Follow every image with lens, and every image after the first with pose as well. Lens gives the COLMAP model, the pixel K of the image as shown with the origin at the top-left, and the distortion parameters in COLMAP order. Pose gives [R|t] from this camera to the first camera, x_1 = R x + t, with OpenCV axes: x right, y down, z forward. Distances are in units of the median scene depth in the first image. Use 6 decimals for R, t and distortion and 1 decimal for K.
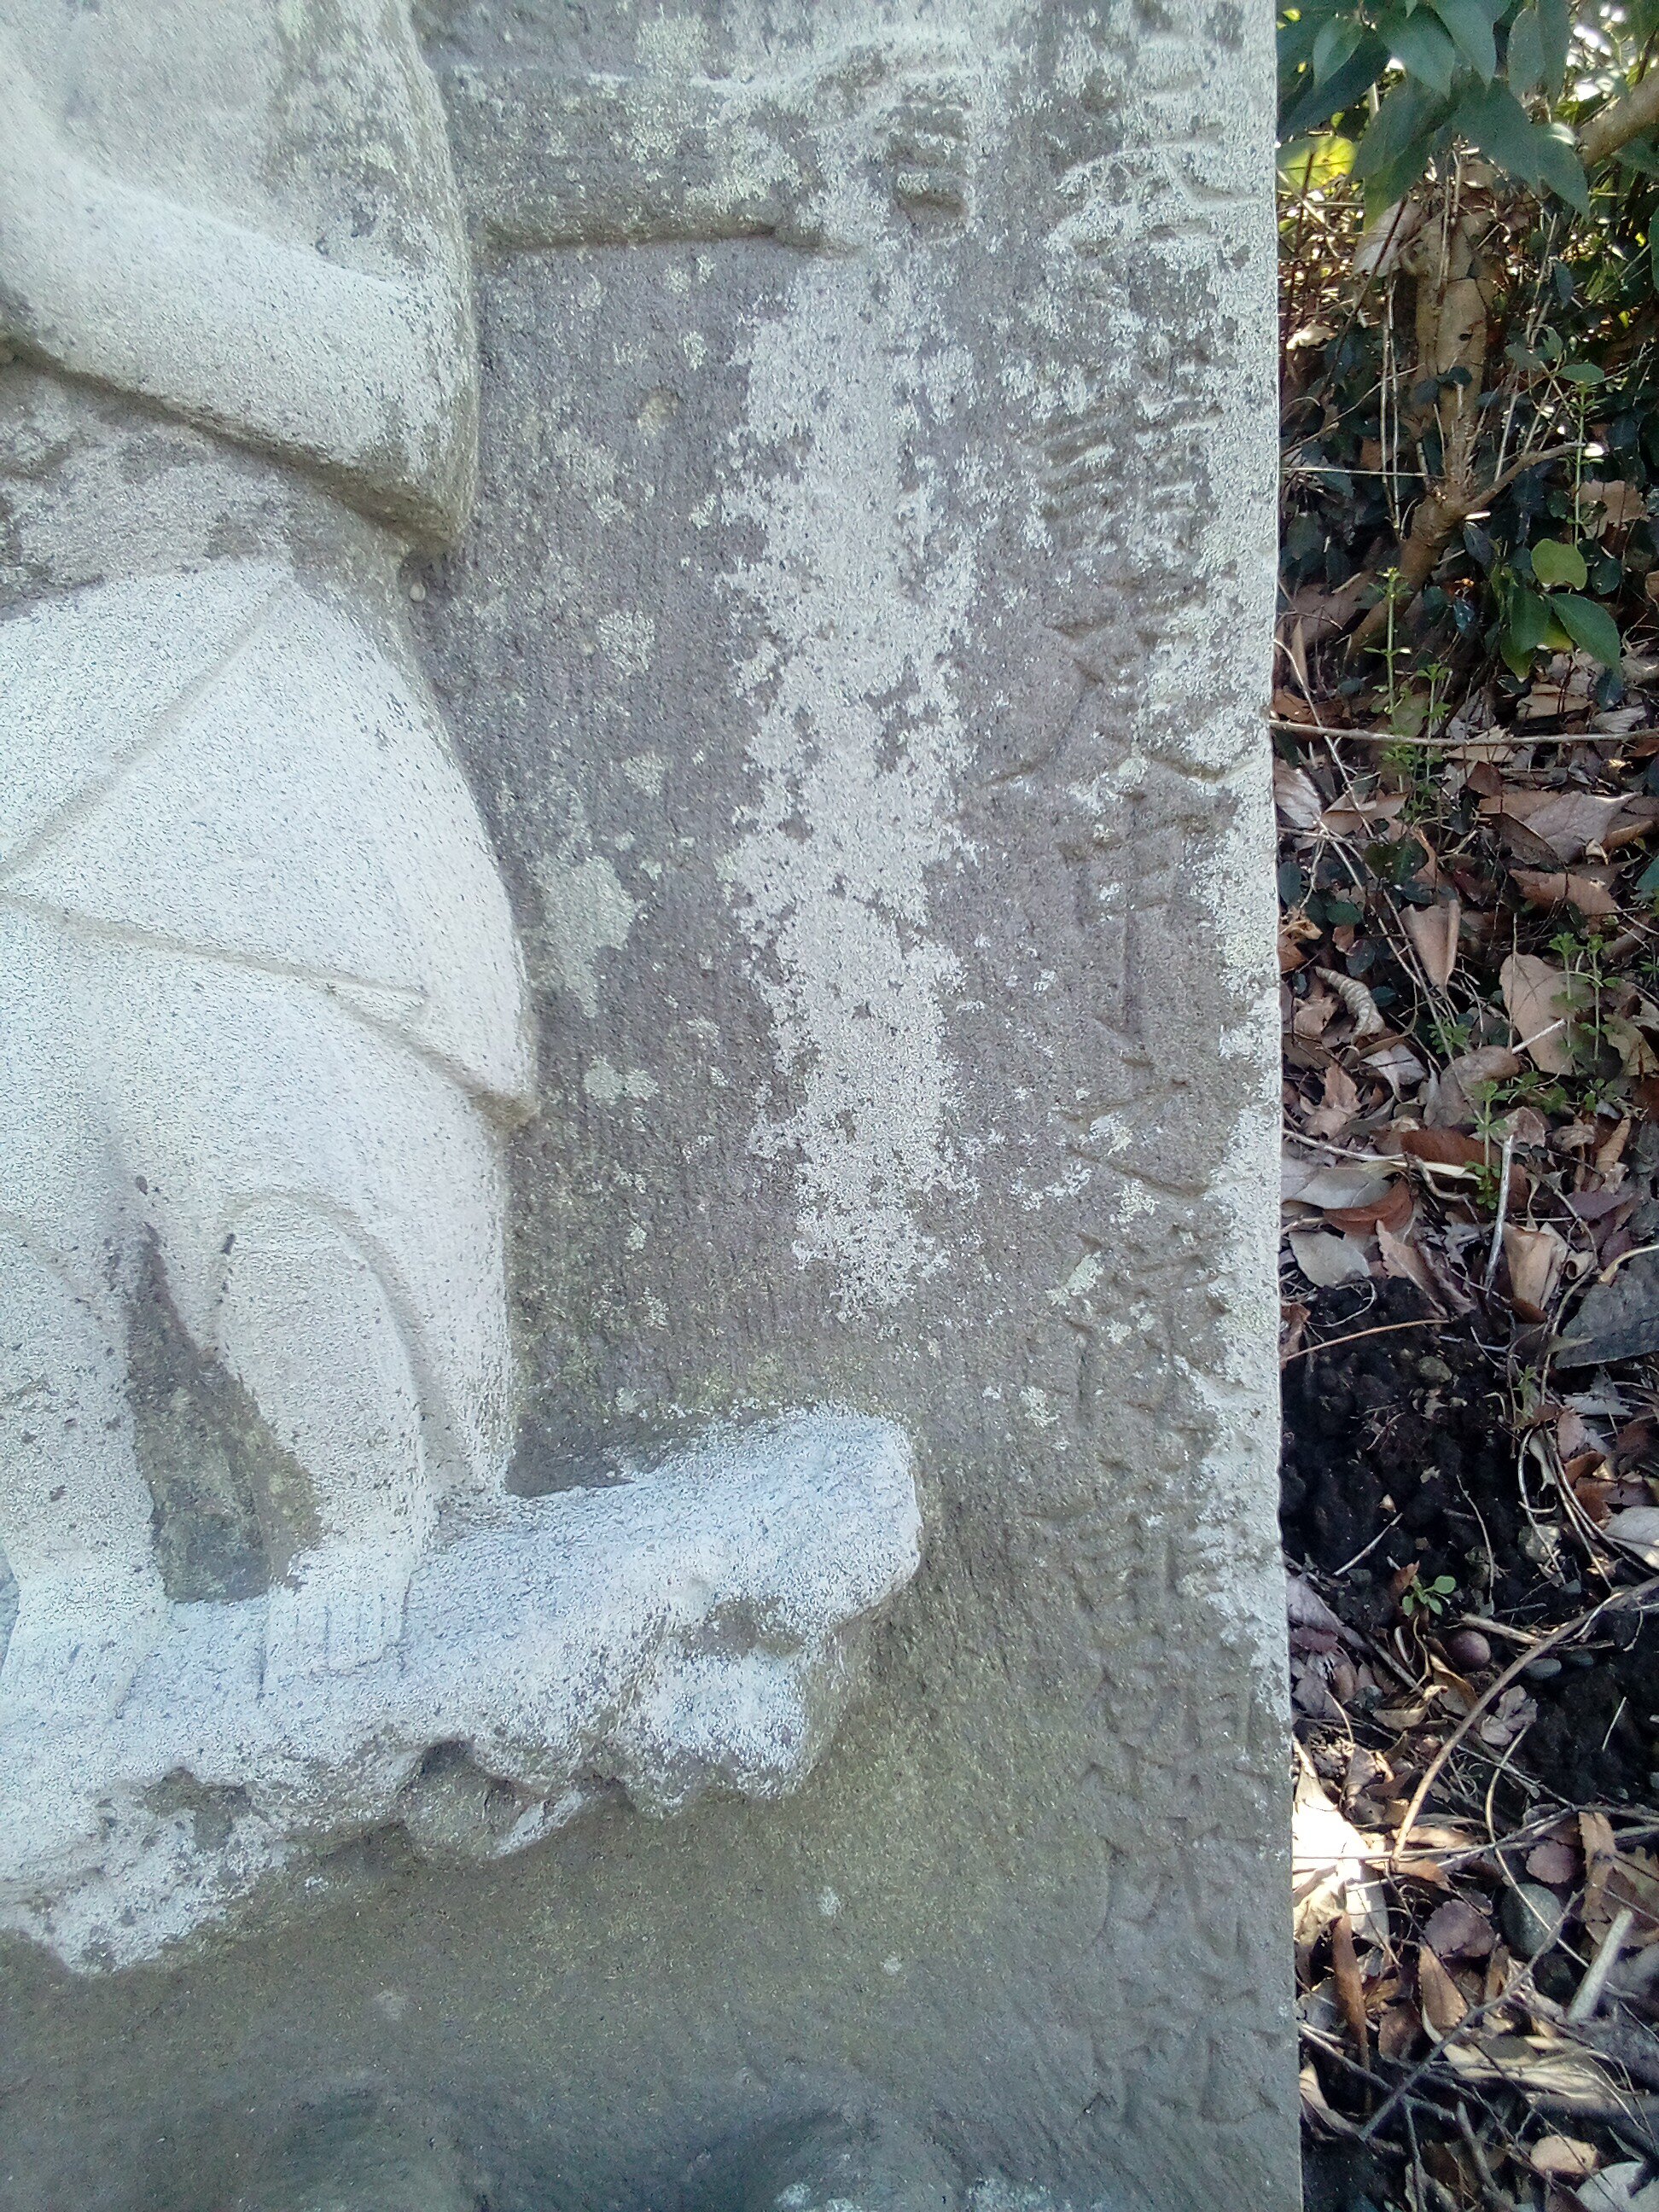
lens RADIAL K [[1844.5, 0, 827.0], [0, 1844.5, 1104.2], [0, 0, 1]] dist [0.056508, -0.084869]
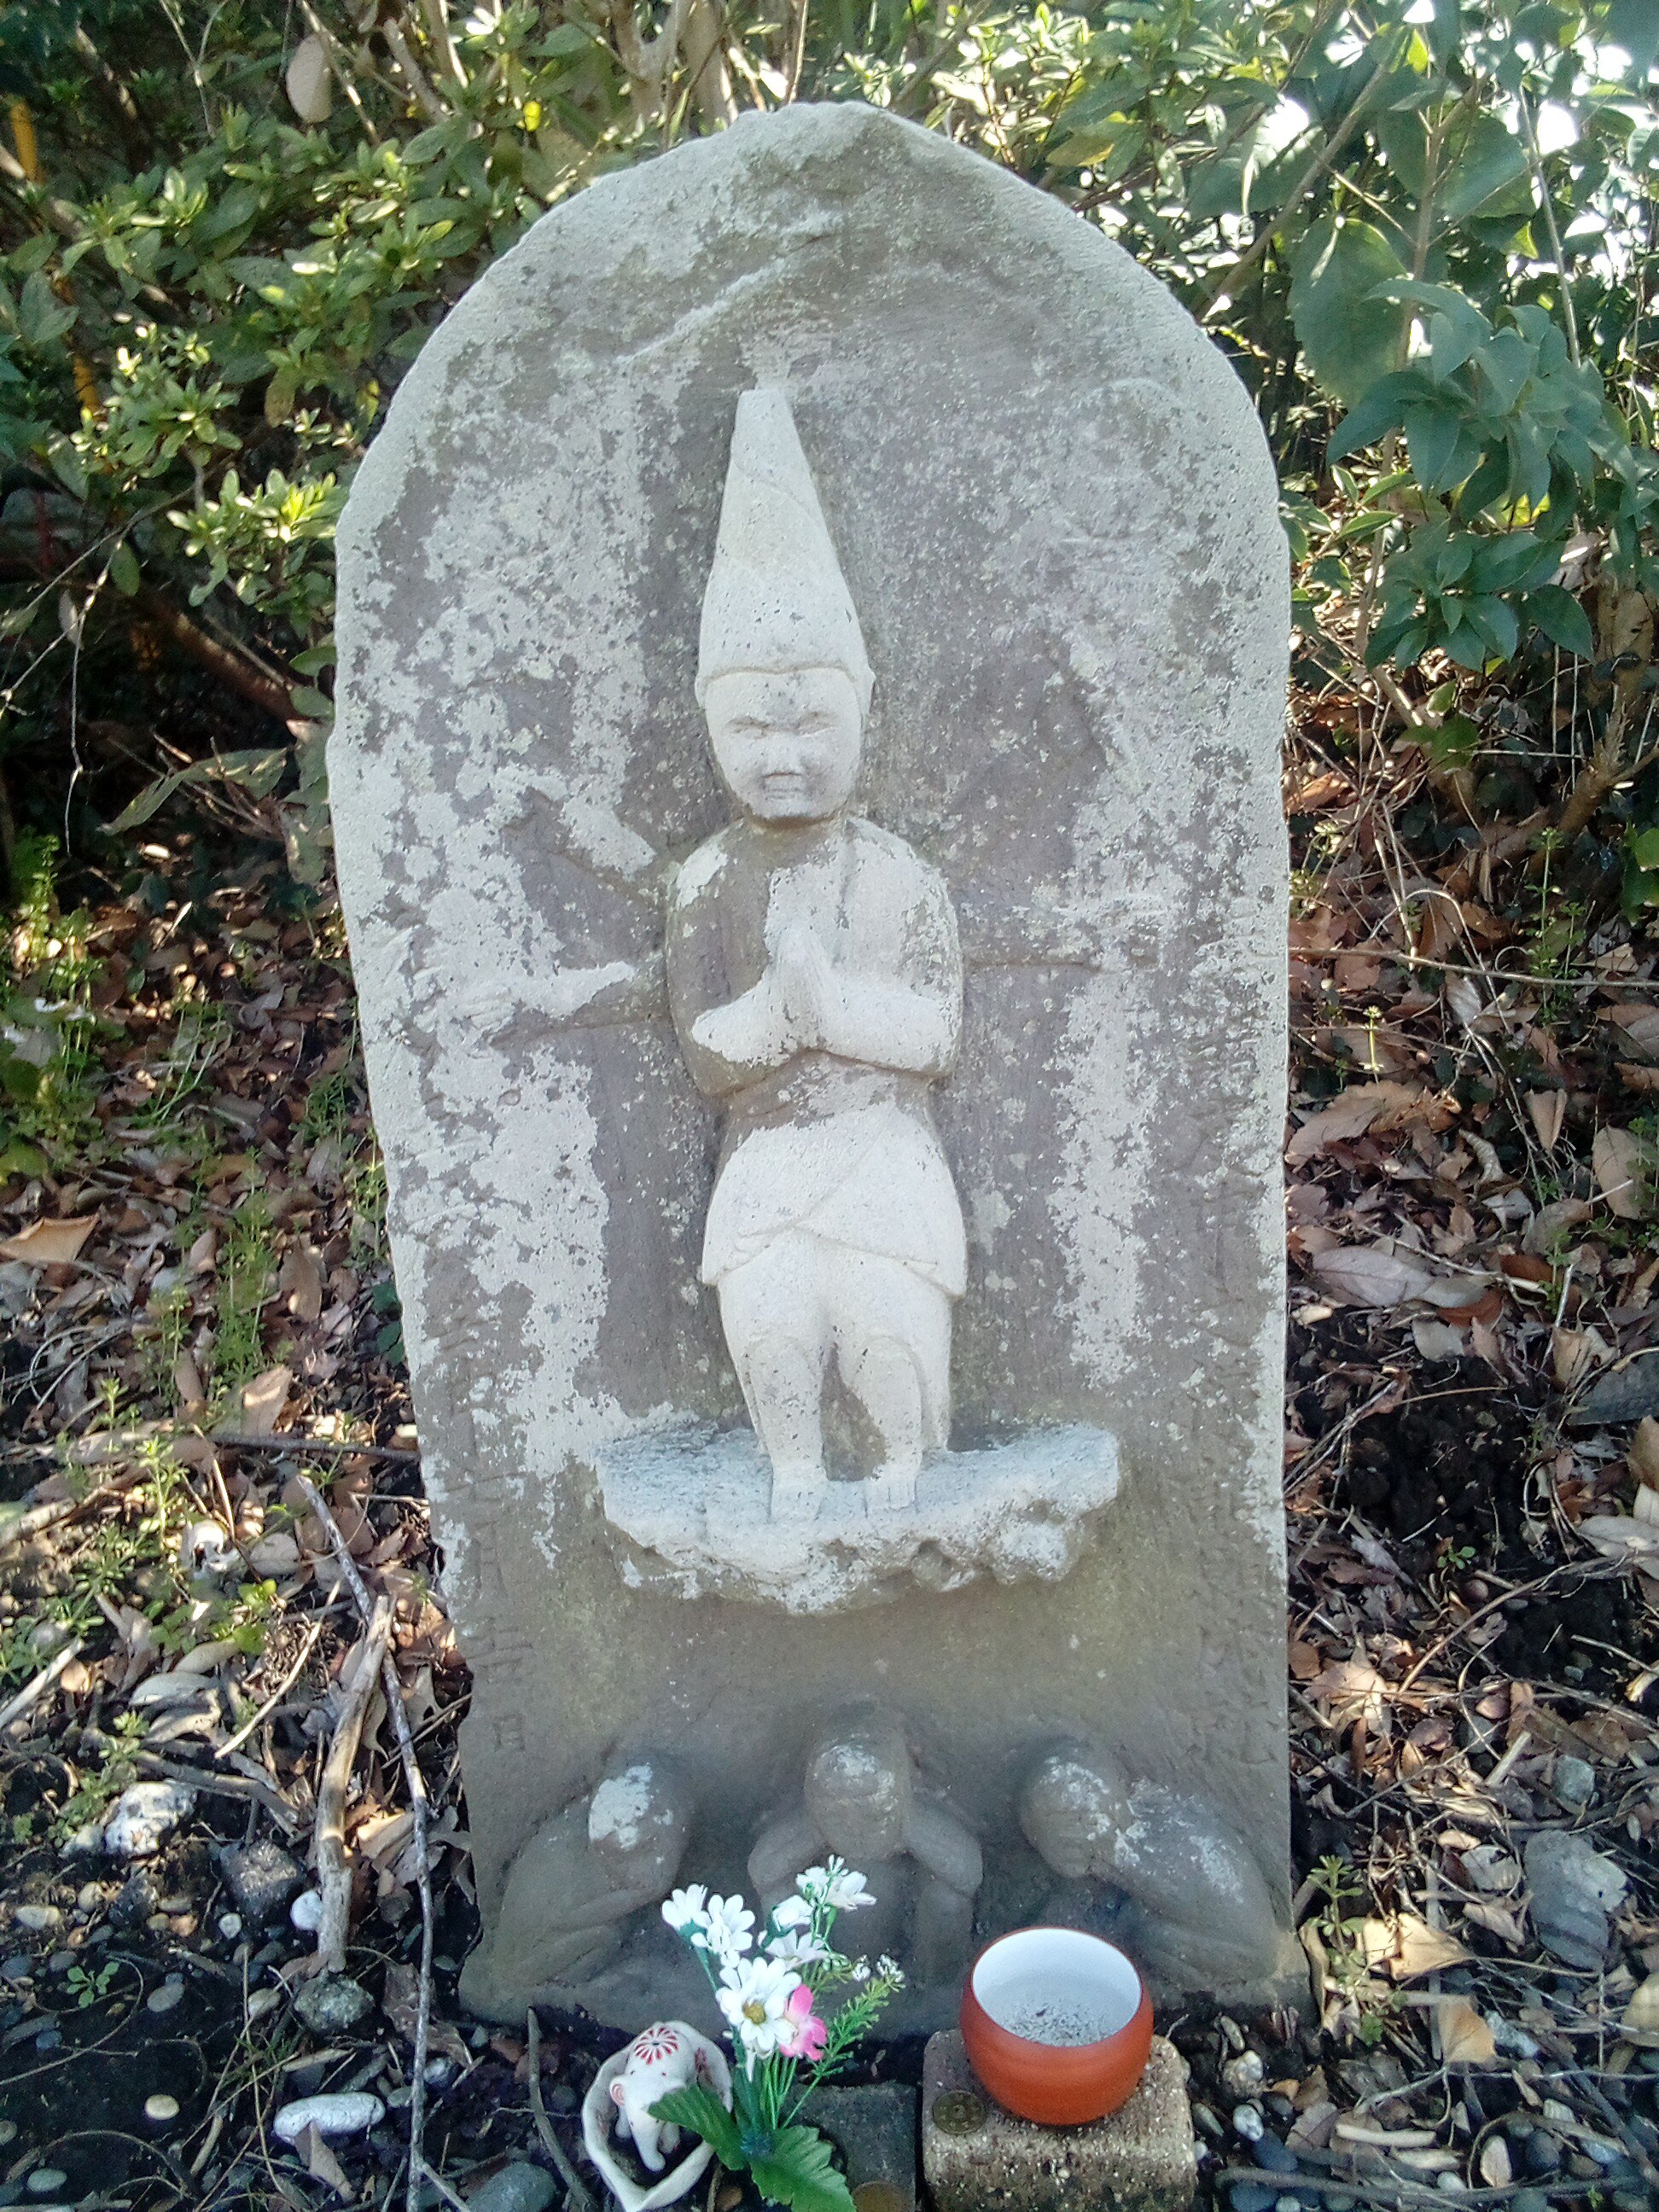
lens RADIAL K [[1844.5, 0, 844.5], [0, 1844.5, 1106.2], [0, 0, 1]] dist [0.056508, -0.084869]
pose [[0.986802, 0.049931, -0.154041, 0.044890], [-0.047681, 0.998696, 0.018270, -0.276237], [0.154752, -0.010684, 0.987896, -1.400311]]
